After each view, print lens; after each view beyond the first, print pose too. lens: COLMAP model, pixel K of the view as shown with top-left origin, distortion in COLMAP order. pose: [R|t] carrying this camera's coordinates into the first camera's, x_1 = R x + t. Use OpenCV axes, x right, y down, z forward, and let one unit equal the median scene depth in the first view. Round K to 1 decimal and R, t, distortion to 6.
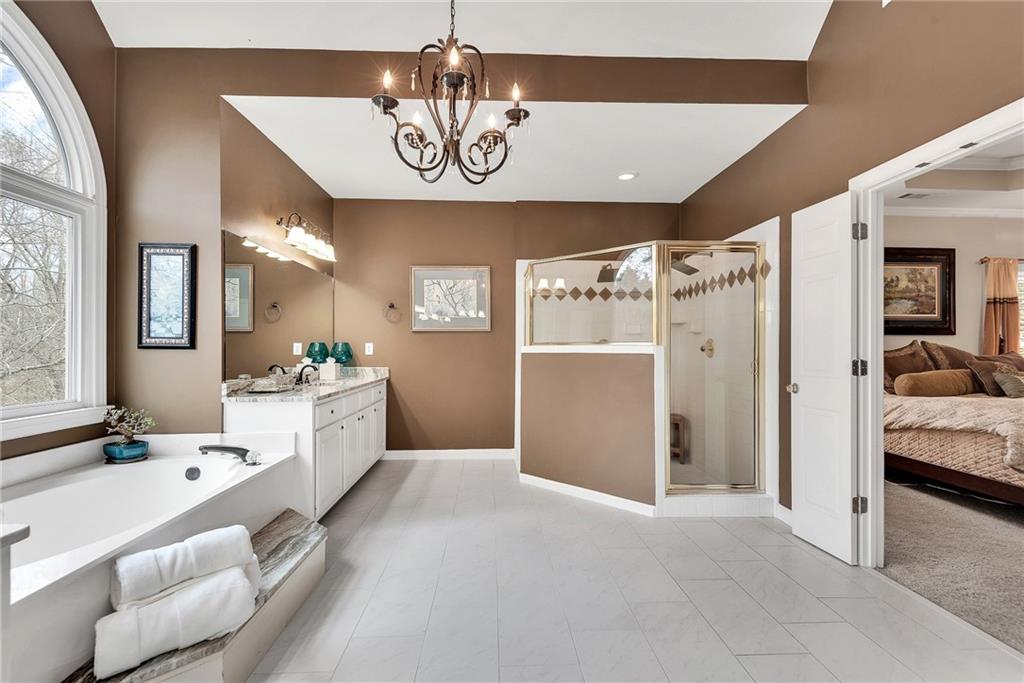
lens RADIAL K [[469.4, 0, 512.9], [0, 469.4, 347.7], [0, 0, 1]] dist [0.003510, 0.000144]
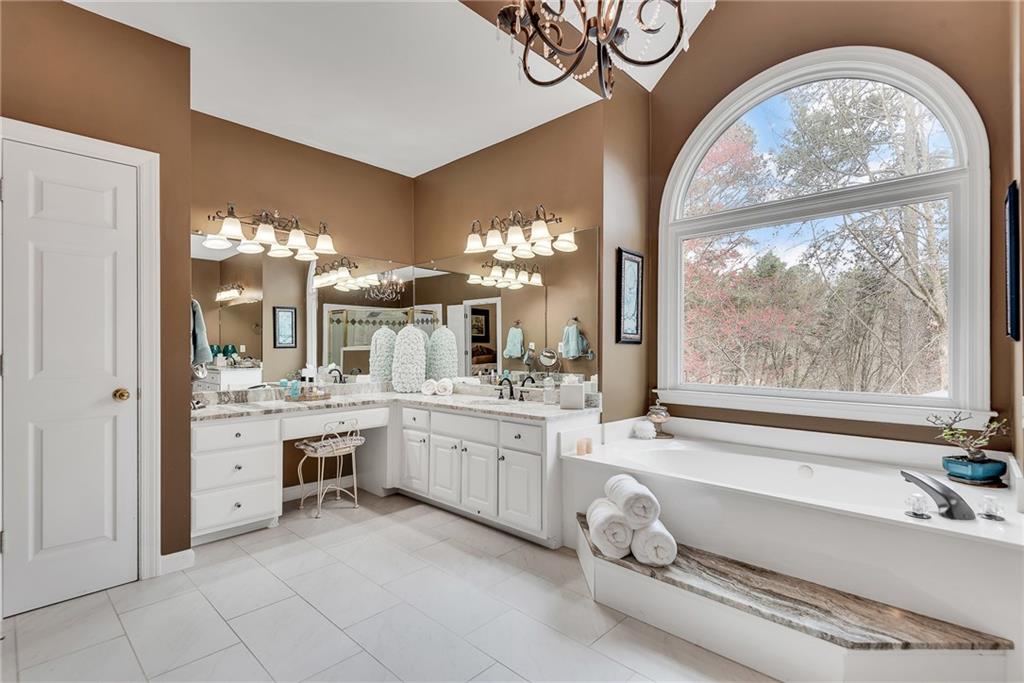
lens RADIAL K [[478.2, 0, 508.4], [0, 478.2, 345.6], [0, 0, 1]] dist [0.046230, -0.028546]
pose [[-0.719739, -0.001107, -0.694244, 0.300775], [0.005605, 0.999957, -0.007406, 0.012436], [0.694222, -0.009222, -0.719701, 0.993141]]
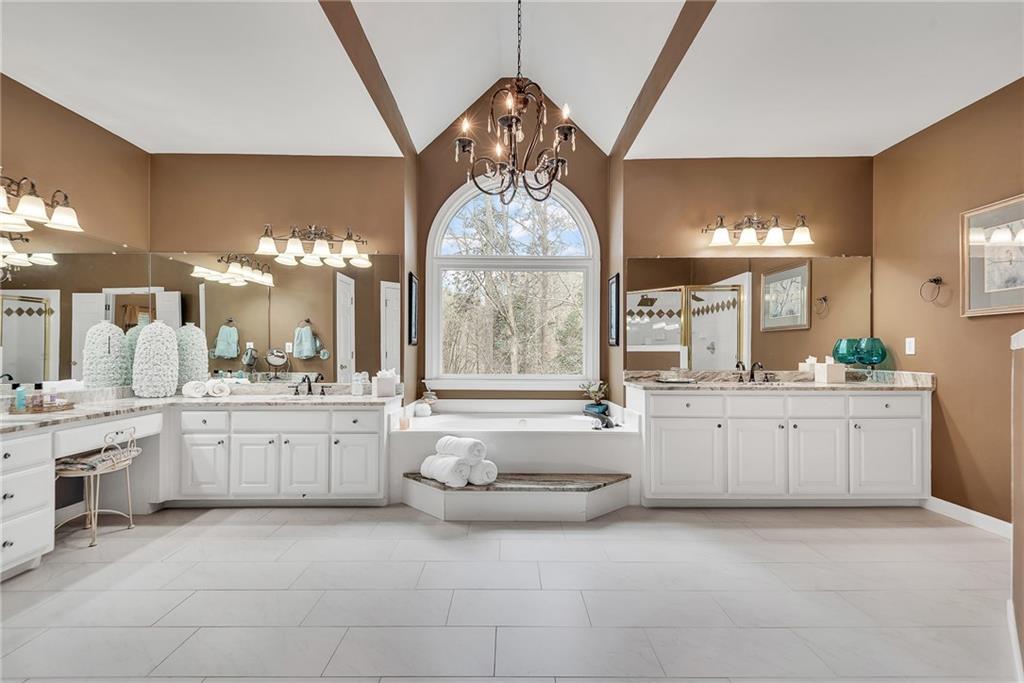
lens RADIAL K [[478.2, 0, 508.4], [0, 478.2, 345.6], [0, 0, 1]] dist [0.046230, -0.028546]
pose [[-0.039558, -0.008085, -0.999185, 0.784758], [-0.000099, 0.999967, -0.008088, 0.014007], [0.999217, -0.000221, -0.039557, 0.723549]]
